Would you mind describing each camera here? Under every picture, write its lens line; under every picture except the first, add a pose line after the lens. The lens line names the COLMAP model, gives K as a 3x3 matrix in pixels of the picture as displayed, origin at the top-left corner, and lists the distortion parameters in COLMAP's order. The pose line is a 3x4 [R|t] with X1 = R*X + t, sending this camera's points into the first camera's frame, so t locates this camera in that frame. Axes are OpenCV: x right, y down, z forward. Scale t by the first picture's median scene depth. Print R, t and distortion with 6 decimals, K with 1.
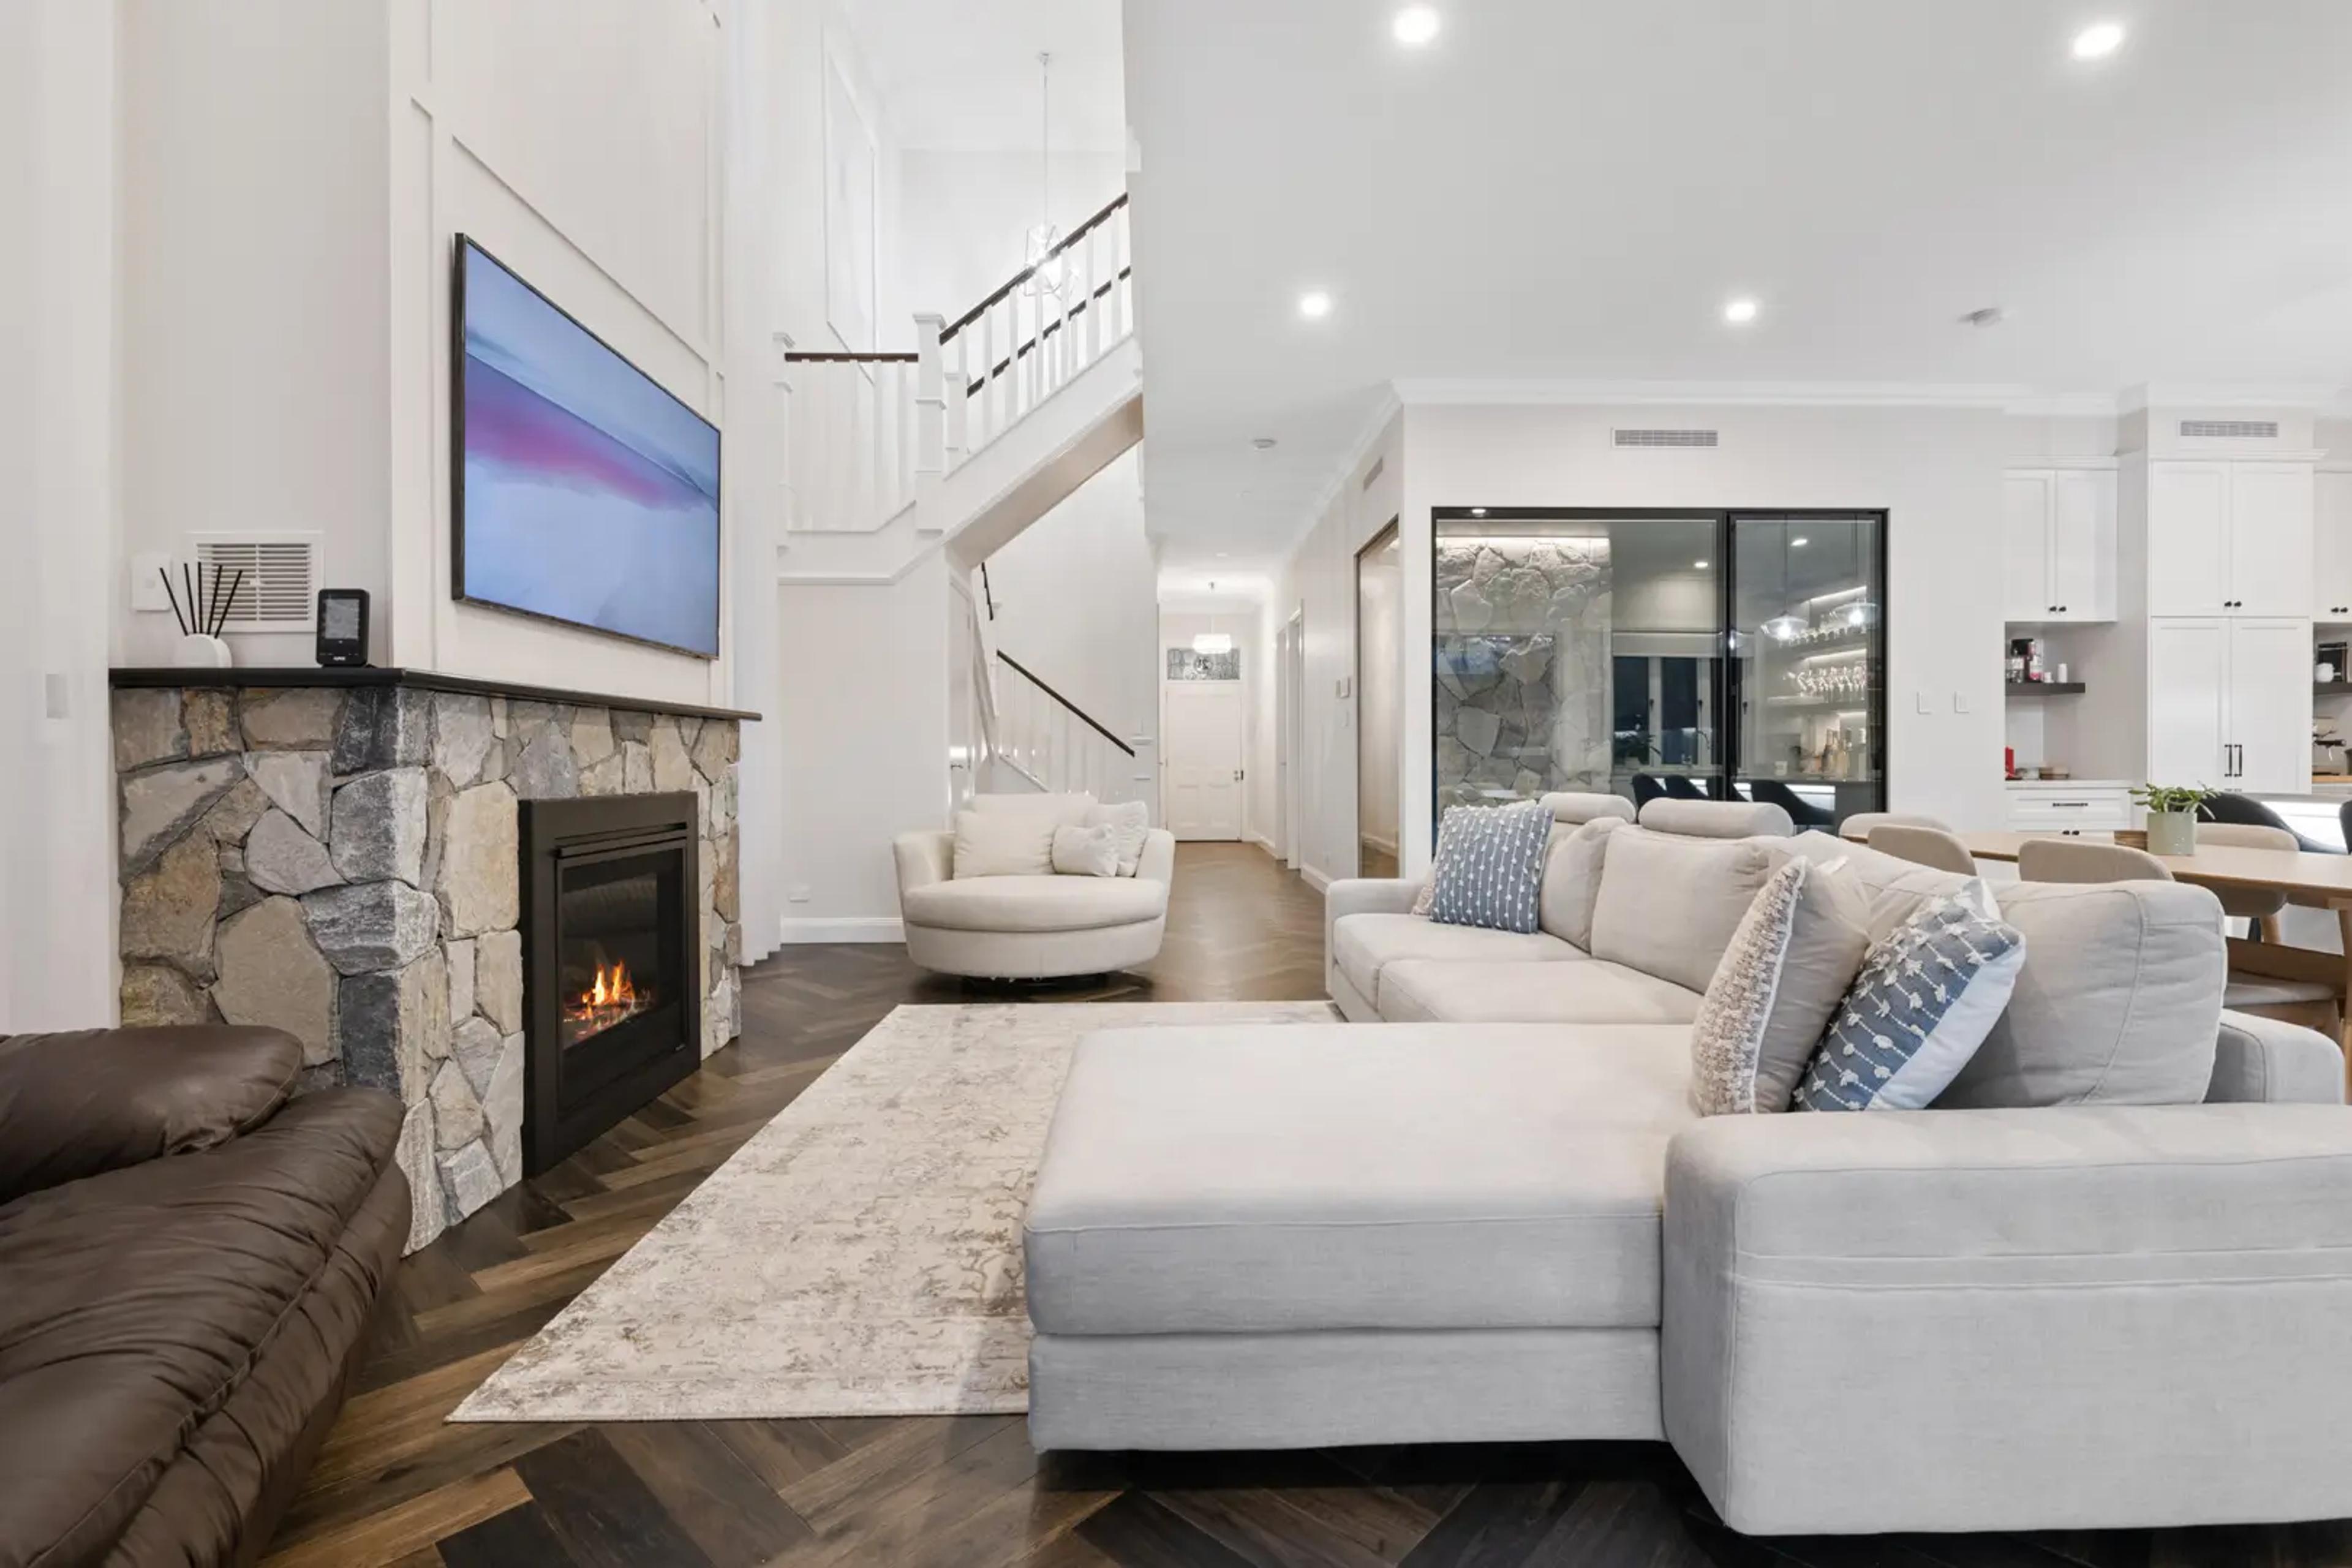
lens RADIAL K [[1096.0, 0, 1176.0], [0, 1096.0, 784.0], [0, 0, 1]] dist [-0.001592, -0.000188]
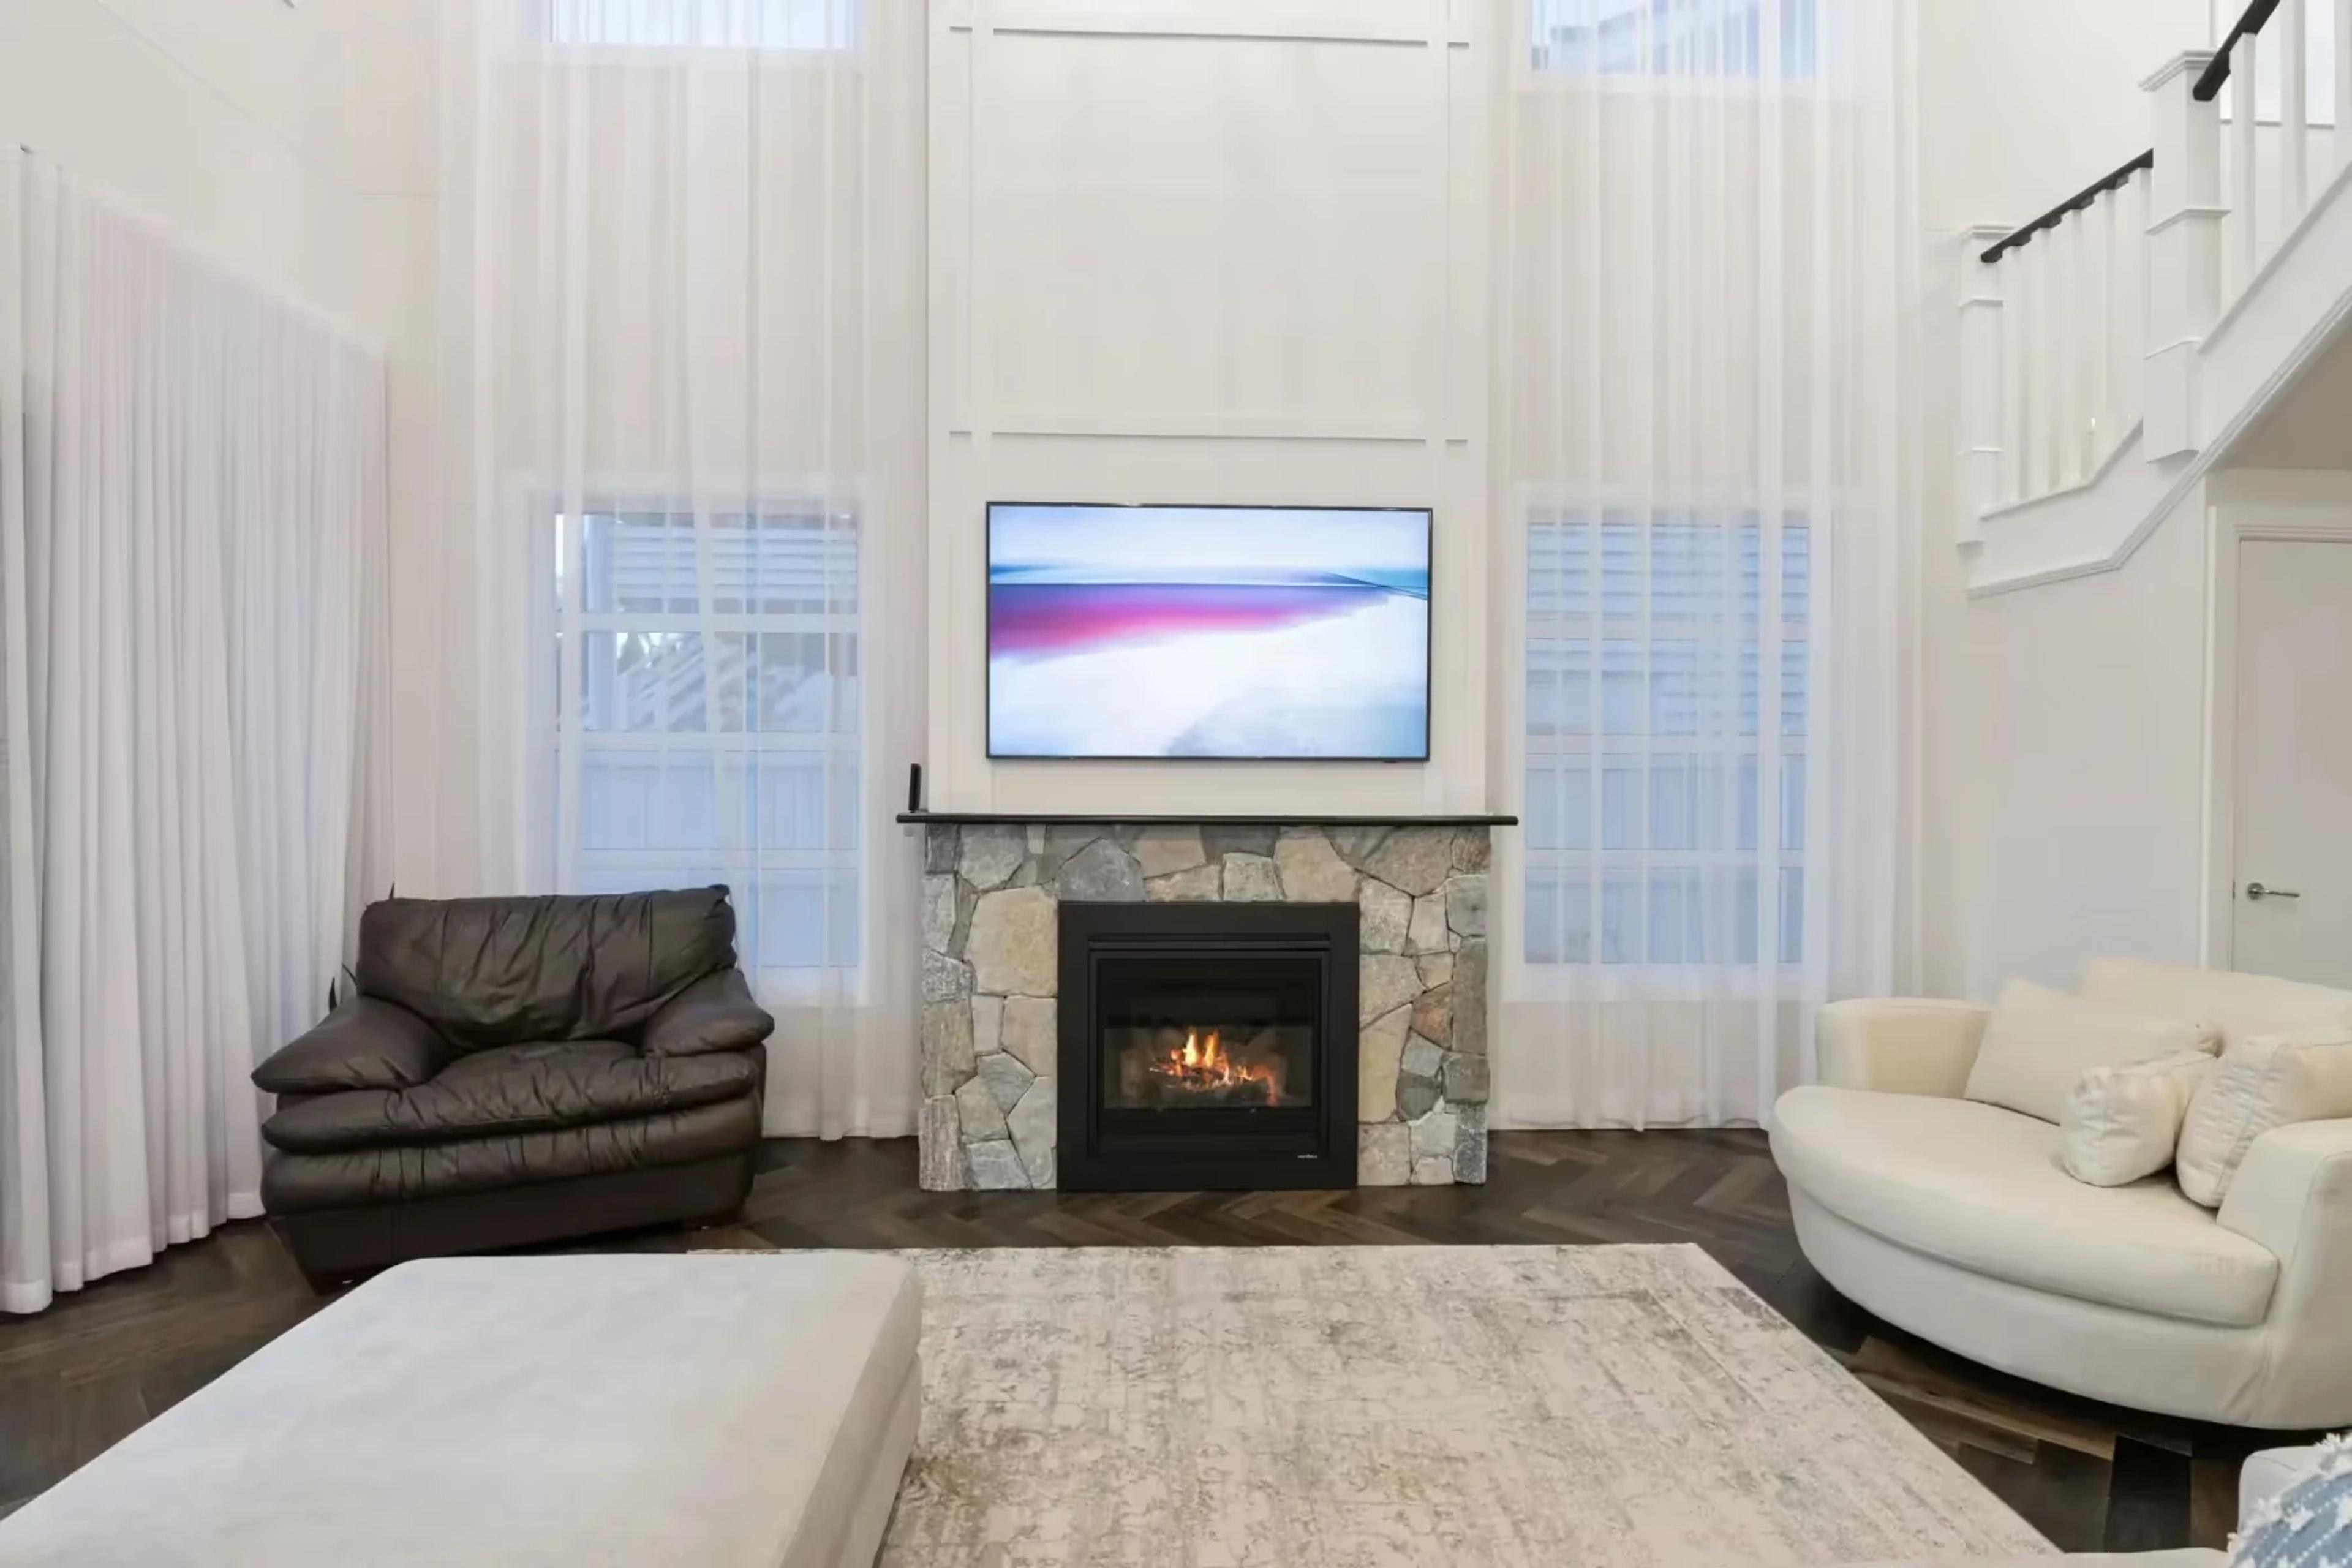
lens RADIAL K [[1111.1, 0, 1171.1], [0, 1111.1, 794.5], [0, 0, 1]] dist [0.001851, 0.000429]
pose [[0.007995, 0.024317, -0.999672, 0.732553], [-0.022377, 0.999458, 0.024133, -0.148462], [0.999718, 0.022177, 0.008535, 1.128048]]
